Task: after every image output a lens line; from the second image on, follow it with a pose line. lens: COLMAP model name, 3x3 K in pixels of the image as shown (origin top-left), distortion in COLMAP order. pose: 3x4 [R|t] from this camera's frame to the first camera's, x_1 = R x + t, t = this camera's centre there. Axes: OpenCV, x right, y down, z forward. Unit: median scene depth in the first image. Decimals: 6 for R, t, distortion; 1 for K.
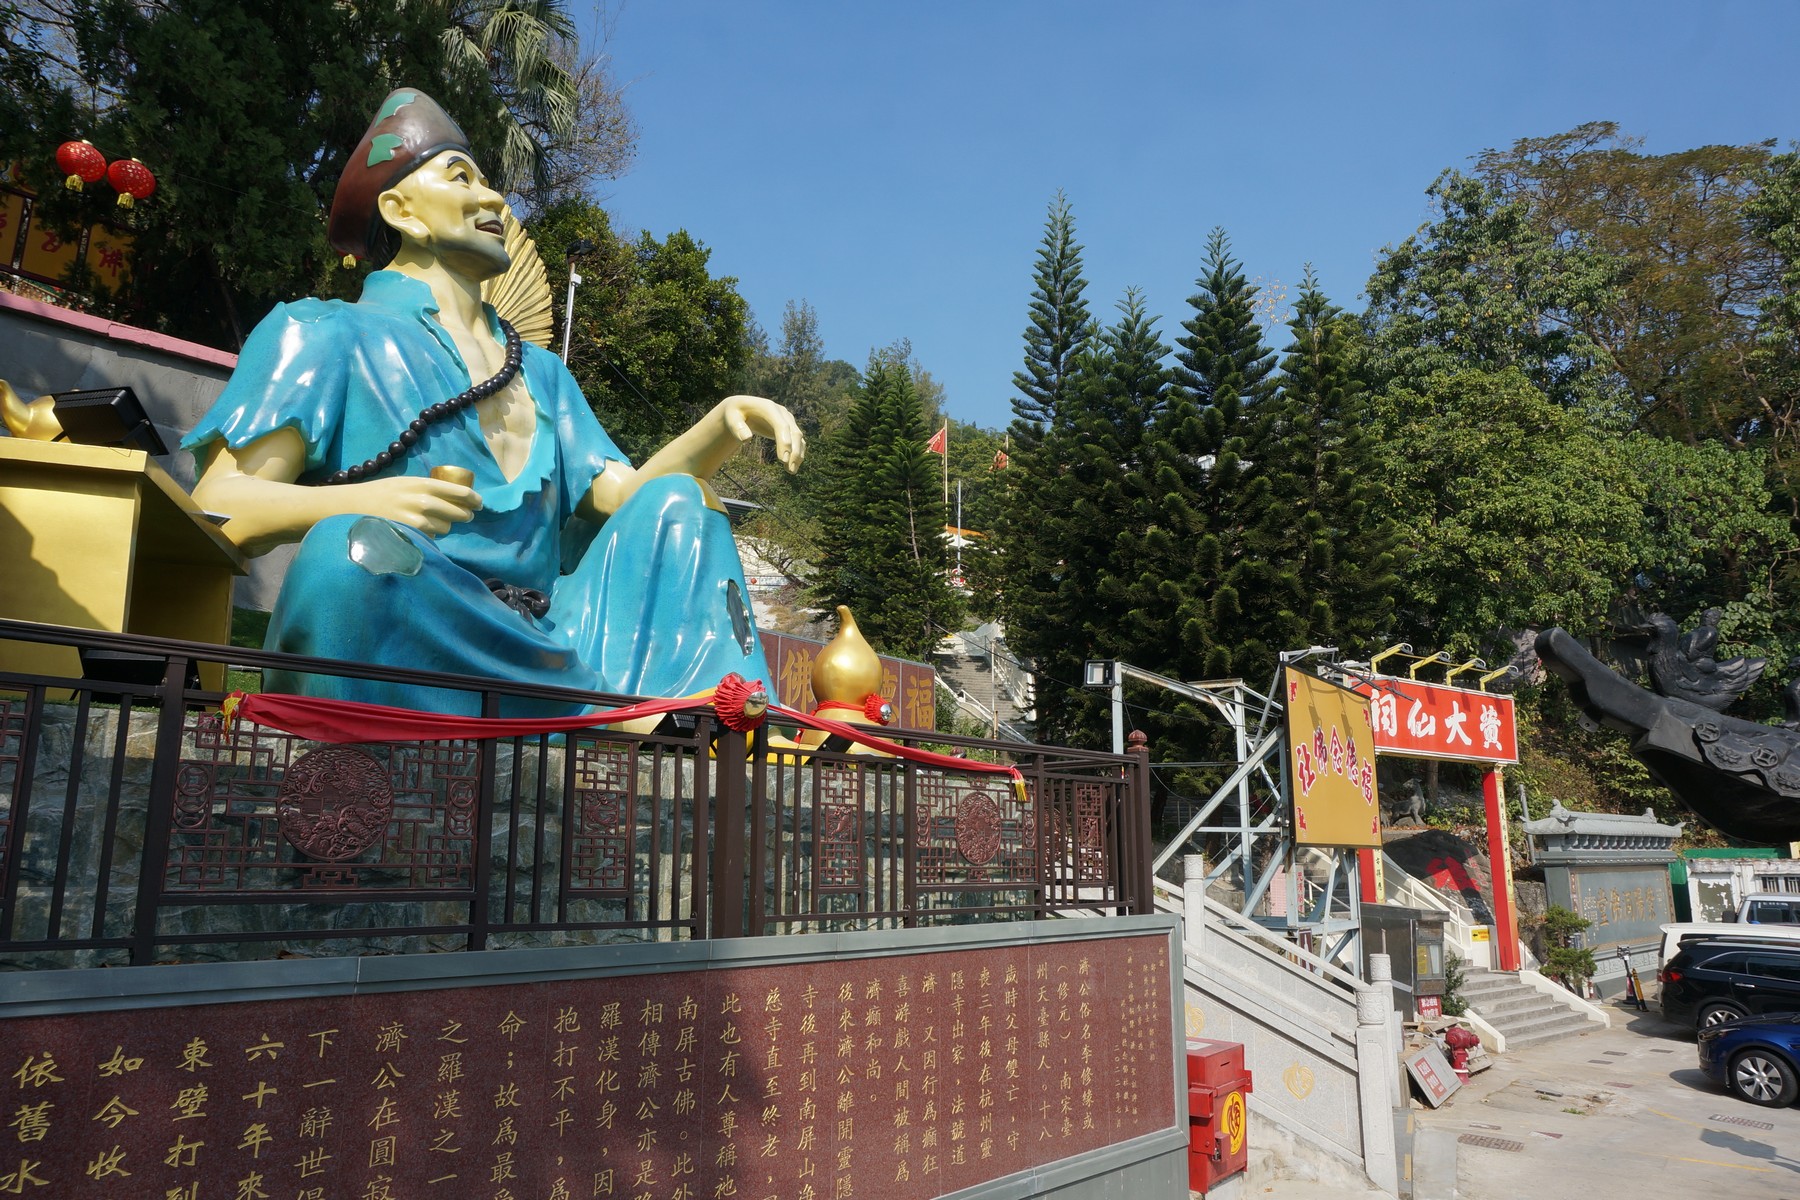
lens RADIAL K [[1247.6, 0, 900.0], [0, 1247.6, 600.0], [0, 0, 1]] dist [-0.006633, -0.000090]
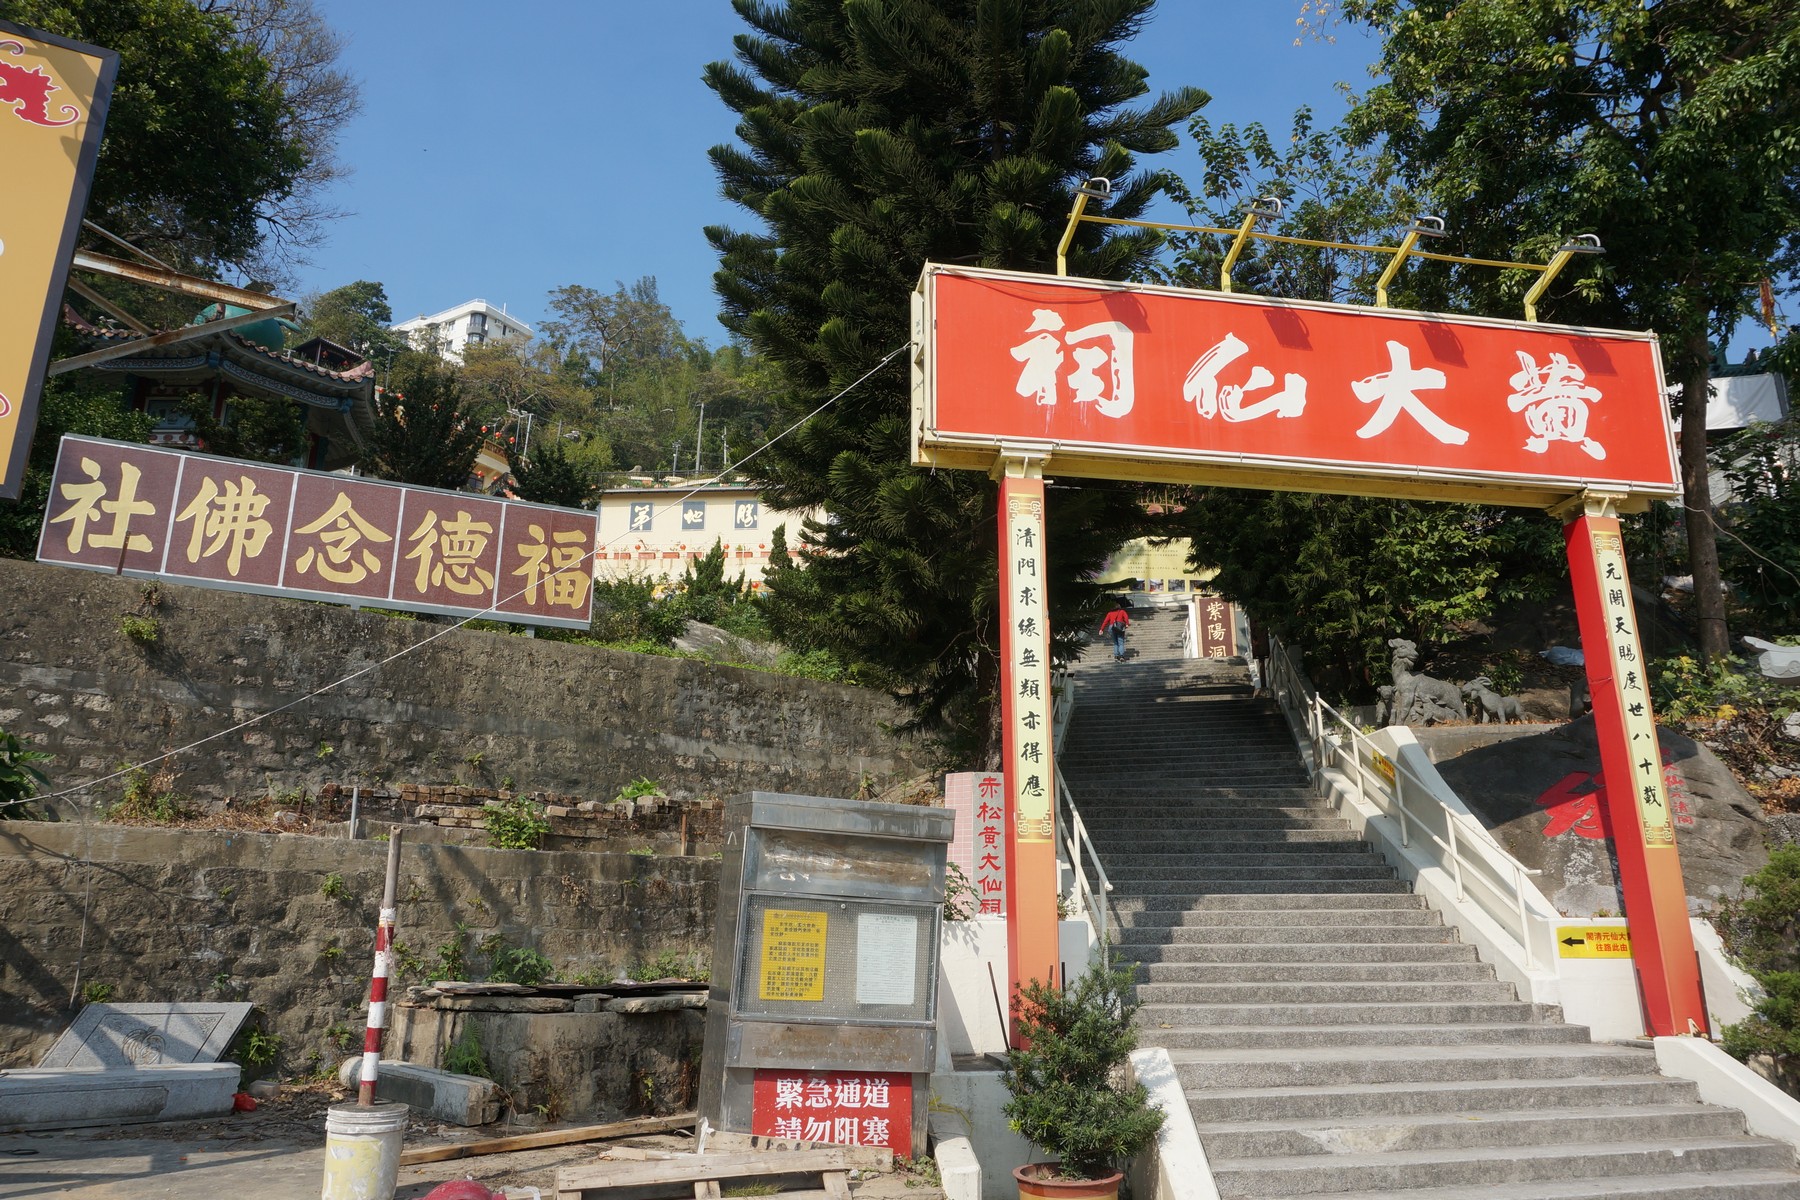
lens RADIAL K [[1191.4, 0, 900.0], [0, 1191.4, 600.0], [0, 0, 1]] dist [-0.008054, -0.000404]
pose [[0.877850, -0.130232, -0.460890, 0.469016], [0.096354, 0.990667, -0.096406, 0.184064], [0.469144, 0.040222, 0.882206, 0.590281]]
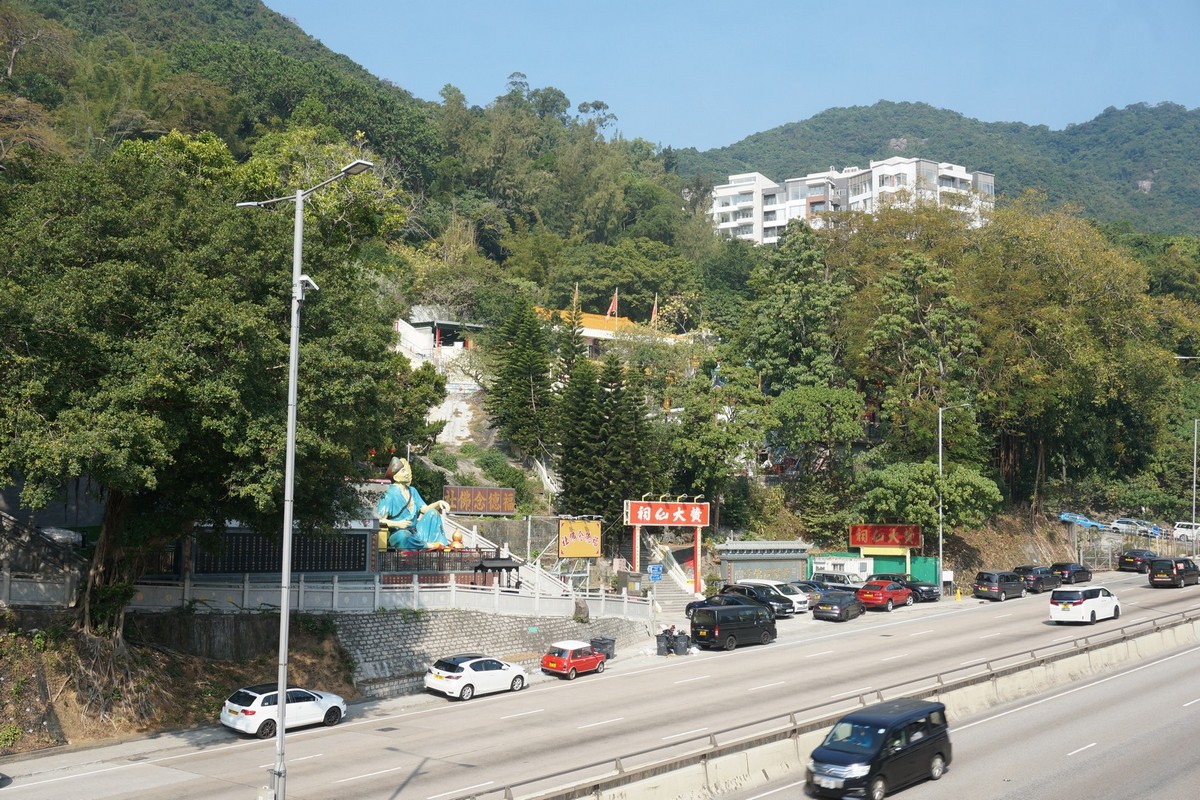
lens RADIAL K [[1488.2, 0, 600.0], [0, 1488.2, 400.0], [0, 0, 1]] dist [-0.012133, -0.003624]
pose [[0.999150, 0.011499, -0.039596, 0.391791], [-0.006514, 0.992288, 0.123781, -0.629009], [0.040714, -0.123417, 0.991519, -2.592381]]
